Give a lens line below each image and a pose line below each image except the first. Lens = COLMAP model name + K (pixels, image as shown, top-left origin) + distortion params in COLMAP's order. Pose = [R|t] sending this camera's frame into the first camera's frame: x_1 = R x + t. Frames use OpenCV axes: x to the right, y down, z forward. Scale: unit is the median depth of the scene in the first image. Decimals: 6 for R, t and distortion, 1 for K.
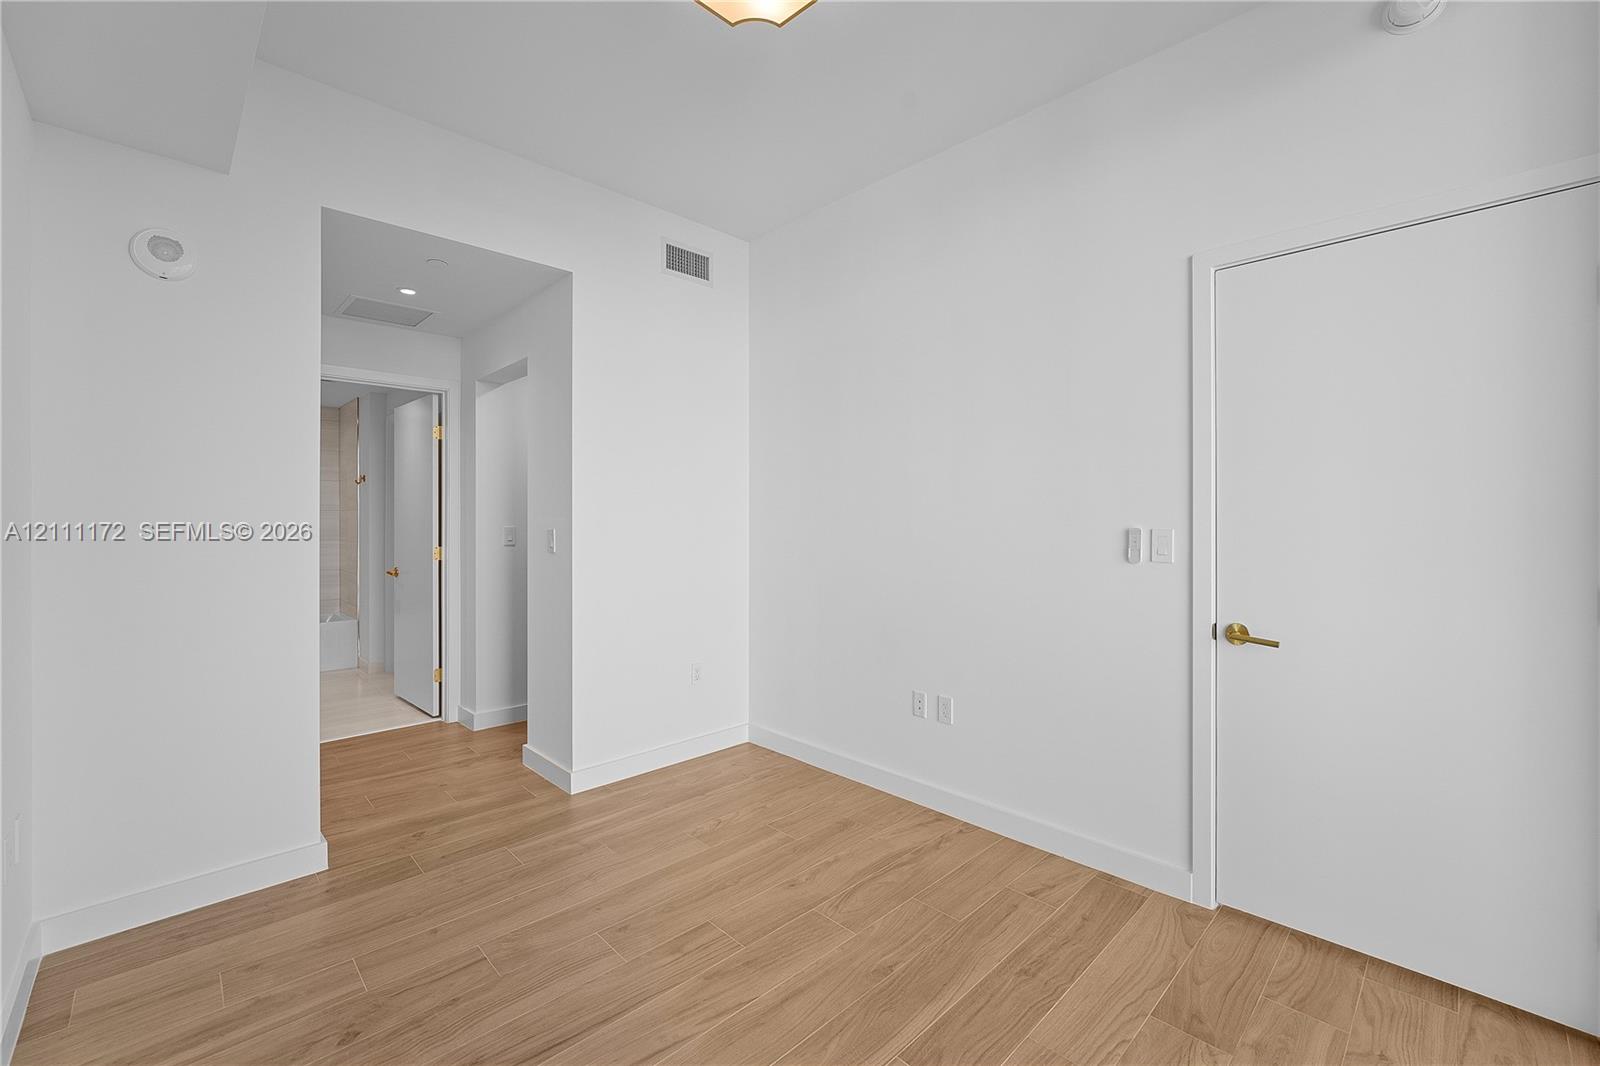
lens RADIAL K [[650.3, 0, 812.5], [0, 650.3, 534.2], [0, 0, 1]] dist [-0.006997, 0.000813]
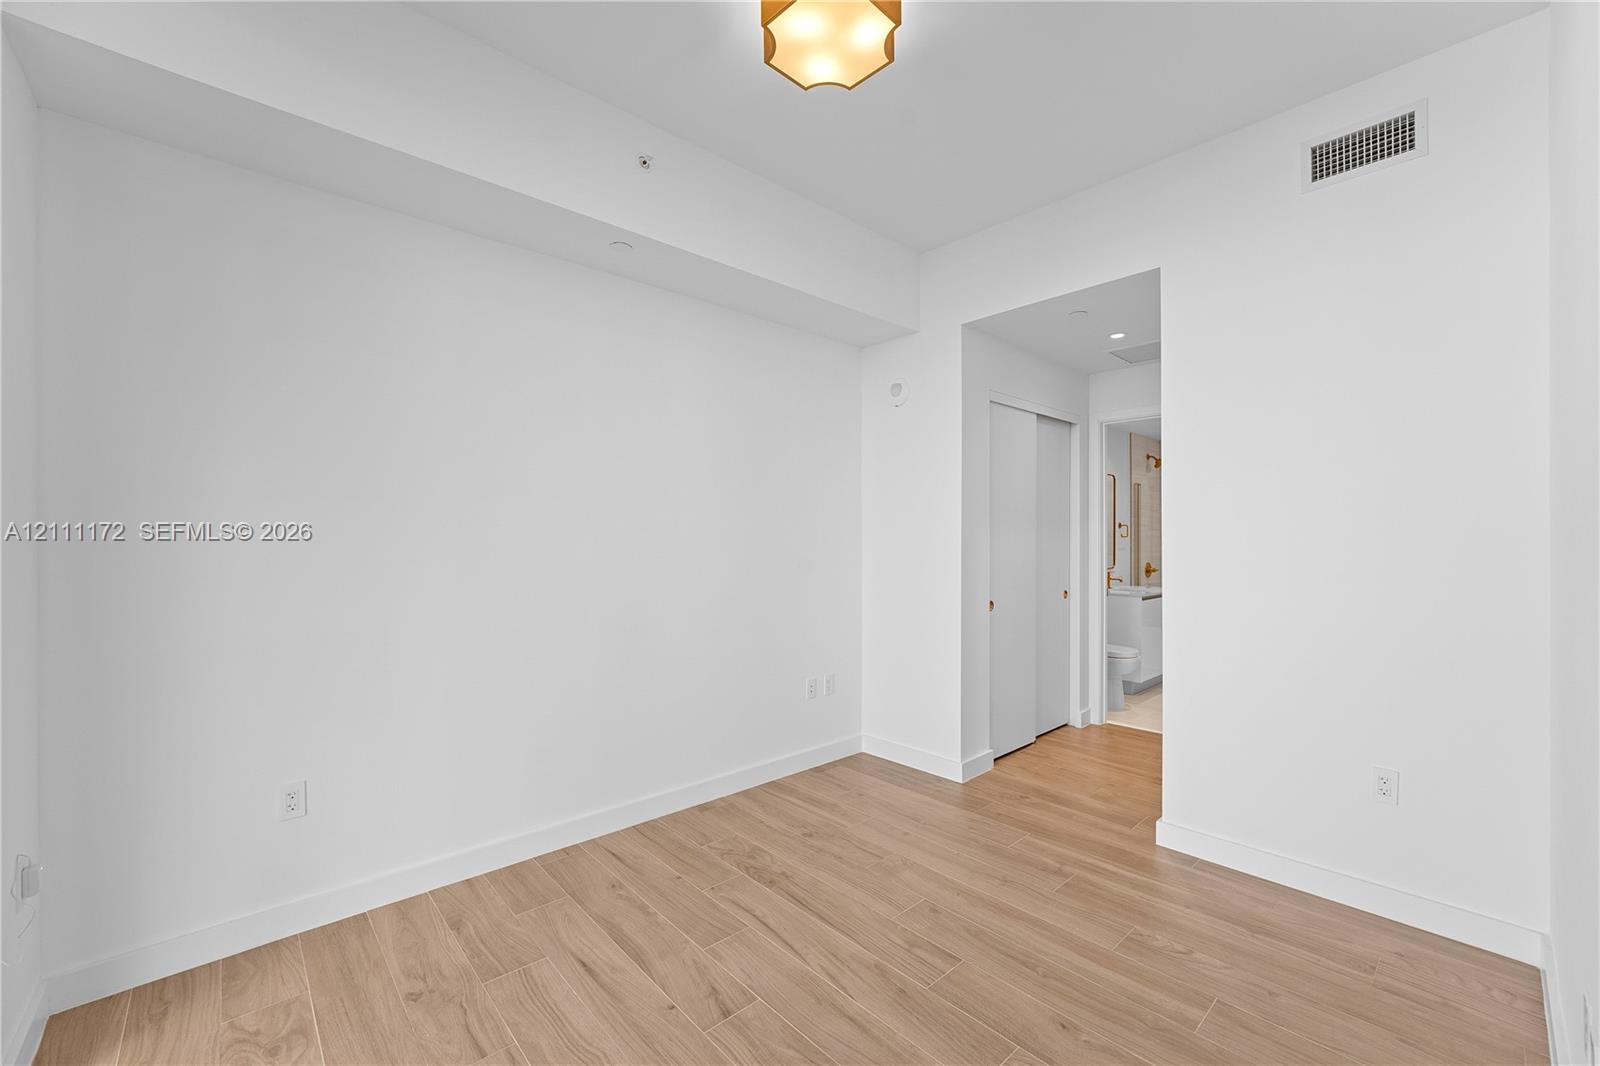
lens RADIAL K [[650.3, 0, 805.9], [0, 650.3, 538.7], [0, 0, 1]] dist [-0.006997, 0.000813]
pose [[-0.023986, 0.000724, -0.999712, 0.643343], [-0.020939, 0.999780, 0.001226, -0.016964], [0.999493, 0.020963, -0.023966, 0.626523]]
